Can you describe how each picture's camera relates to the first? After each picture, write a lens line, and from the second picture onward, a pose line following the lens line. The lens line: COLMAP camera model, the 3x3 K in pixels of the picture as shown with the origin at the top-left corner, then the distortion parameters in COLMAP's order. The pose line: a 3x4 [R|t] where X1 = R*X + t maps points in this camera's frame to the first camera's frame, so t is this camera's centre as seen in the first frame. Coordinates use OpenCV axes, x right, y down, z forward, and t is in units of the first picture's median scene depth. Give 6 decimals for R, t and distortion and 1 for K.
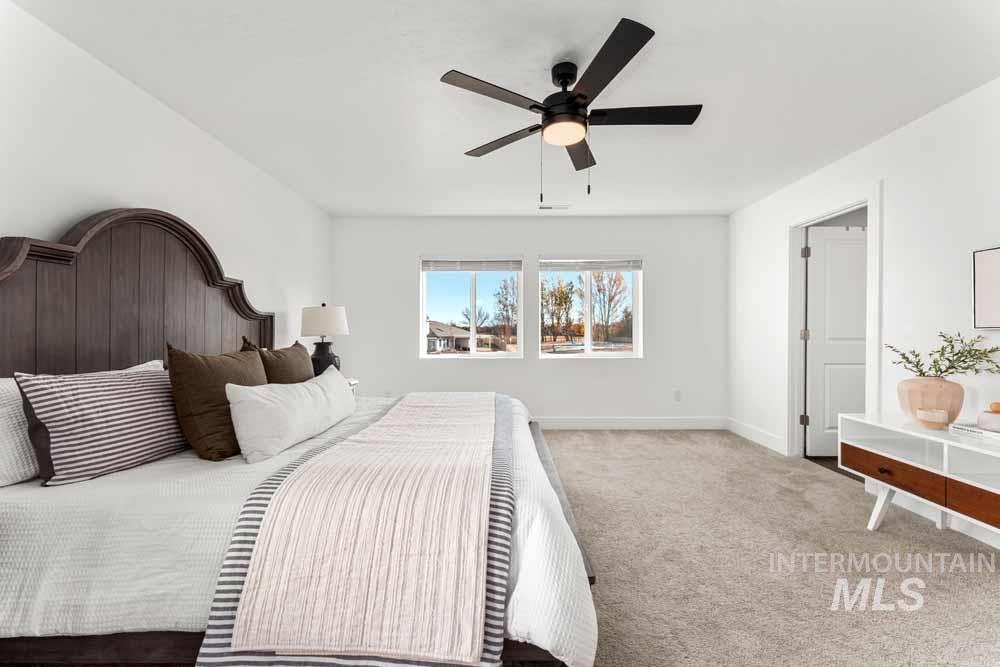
lens RADIAL K [[407.0, 0, 500.0], [0, 407.0, 333.5], [0, 0, 1]] dist [-0.000861, 0.000132]
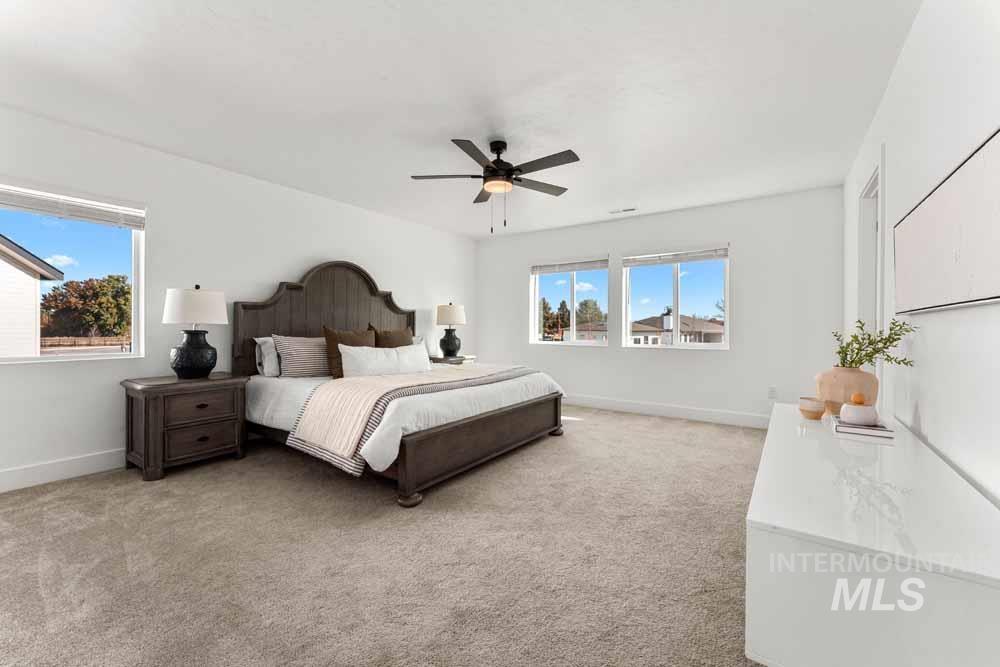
lens RADIAL K [[407.6, 0, 500.4], [0, 407.6, 327.4], [0, 0, 1]] dist [0.001269, 0.000010]
pose [[0.820695, 0.006470, -0.571330, 0.755910], [-0.007354, 0.999973, 0.000762, 0.018008], [0.571319, 0.003576, 0.820720, -0.161037]]
